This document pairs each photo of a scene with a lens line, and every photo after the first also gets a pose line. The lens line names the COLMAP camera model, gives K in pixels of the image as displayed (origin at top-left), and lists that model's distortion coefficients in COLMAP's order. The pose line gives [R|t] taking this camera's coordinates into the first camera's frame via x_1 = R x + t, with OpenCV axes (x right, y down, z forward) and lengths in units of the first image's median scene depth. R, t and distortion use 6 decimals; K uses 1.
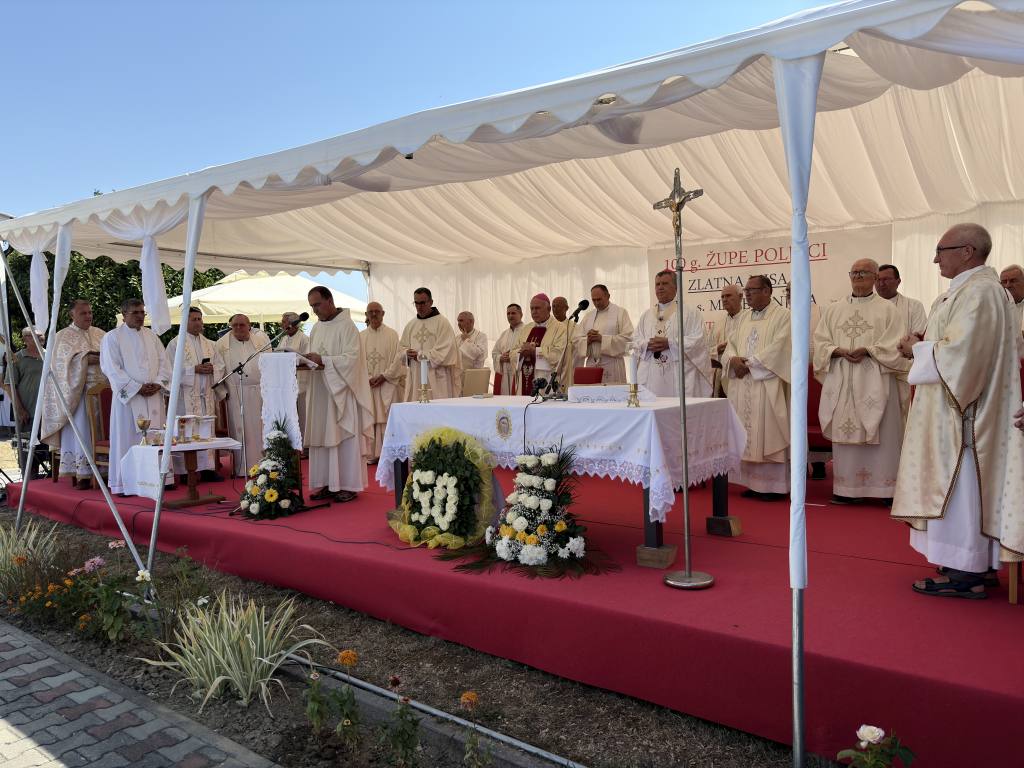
lens RADIAL K [[783.4, 0, 495.7], [0, 783.4, 391.7], [0, 0, 1]] dist [0.037250, -0.042712]
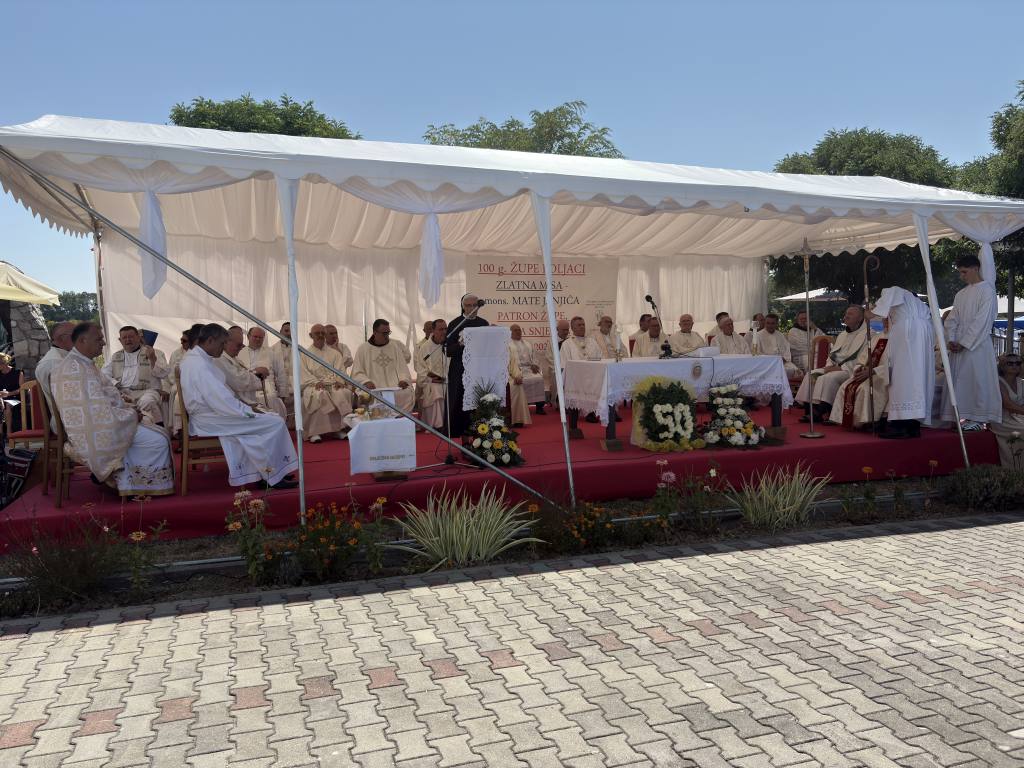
lens RADIAL K [[783.4, 0, 517.8], [0, 783.4, 386.3], [0, 0, 1]] dist [0.037250, -0.042712]
pose [[0.532030, -0.046242, 0.845462, -1.521965], [0.048751, 0.998524, 0.023936, 0.016239], [-0.845321, 0.028482, 0.533499, 0.428520]]
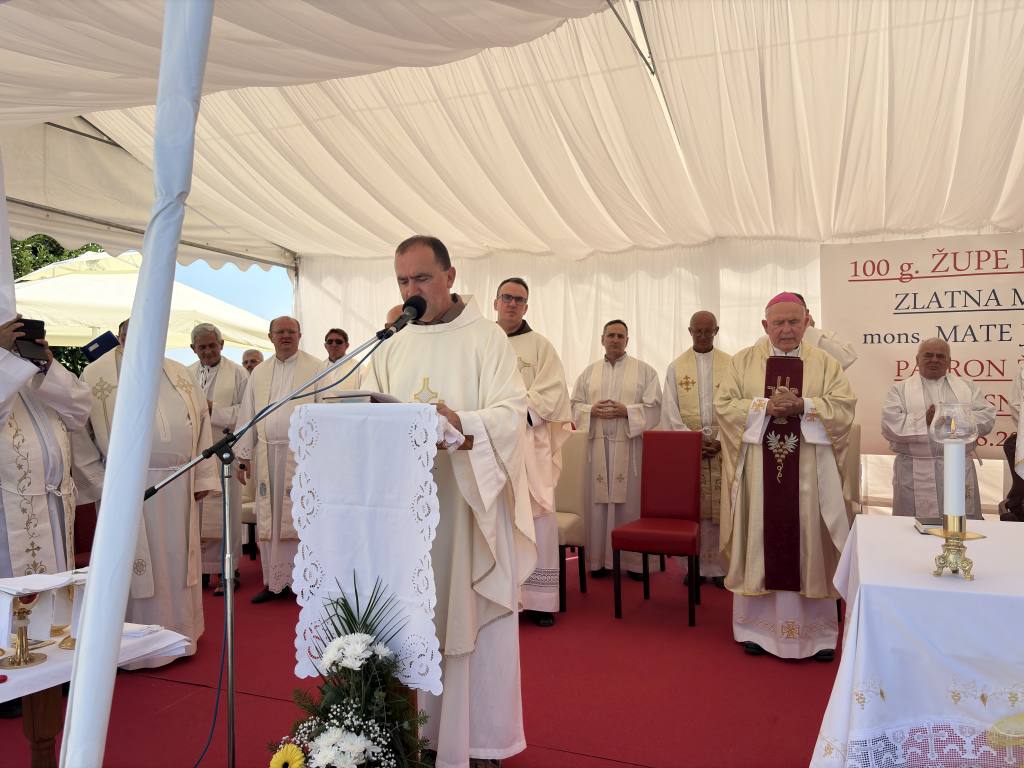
lens RADIAL K [[783.4, 0, 511.1], [0, 783.4, 390.4], [0, 0, 1]] dist [0.037250, -0.042712]
pose [[0.965121, 0.020319, 0.261016, -0.375462], [-0.005793, 0.998397, -0.056300, -0.044893], [-0.261742, 0.052824, 0.963691, 0.802845]]
